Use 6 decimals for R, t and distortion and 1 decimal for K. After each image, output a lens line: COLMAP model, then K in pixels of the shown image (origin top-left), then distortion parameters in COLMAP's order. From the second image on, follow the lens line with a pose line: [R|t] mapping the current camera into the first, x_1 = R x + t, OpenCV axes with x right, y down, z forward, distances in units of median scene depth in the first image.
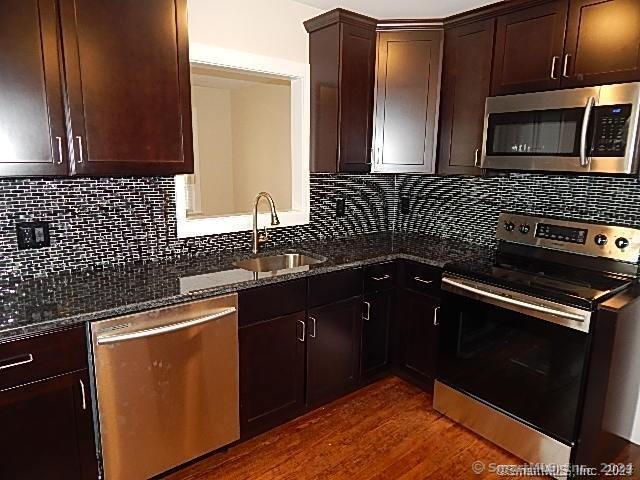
lens RADIAL K [[421.9, 0, 321.8], [0, 421.9, 239.2], [0, 0, 1]] dist [0.004393, -0.000838]
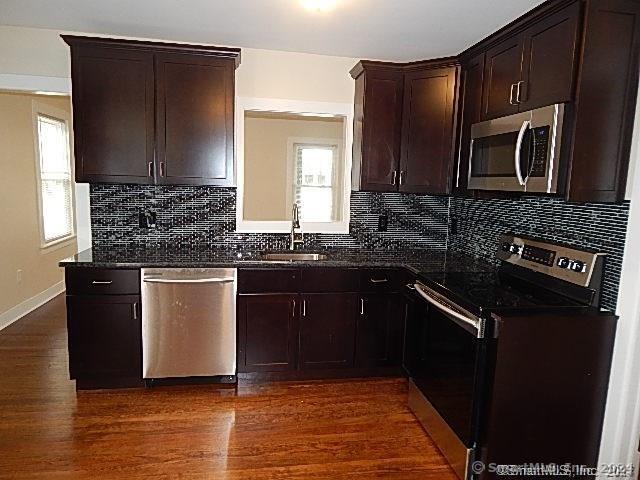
lens RADIAL K [[421.9, 0, 316.4], [0, 421.9, 237.7], [0, 0, 1]] dist [0.004393, -0.000838]
pose [[0.869099, 0.075064, -0.488910, 0.601878], [-0.109805, 0.993034, -0.042727, 0.045644], [0.482297, 0.090819, 0.871287, -0.117775]]
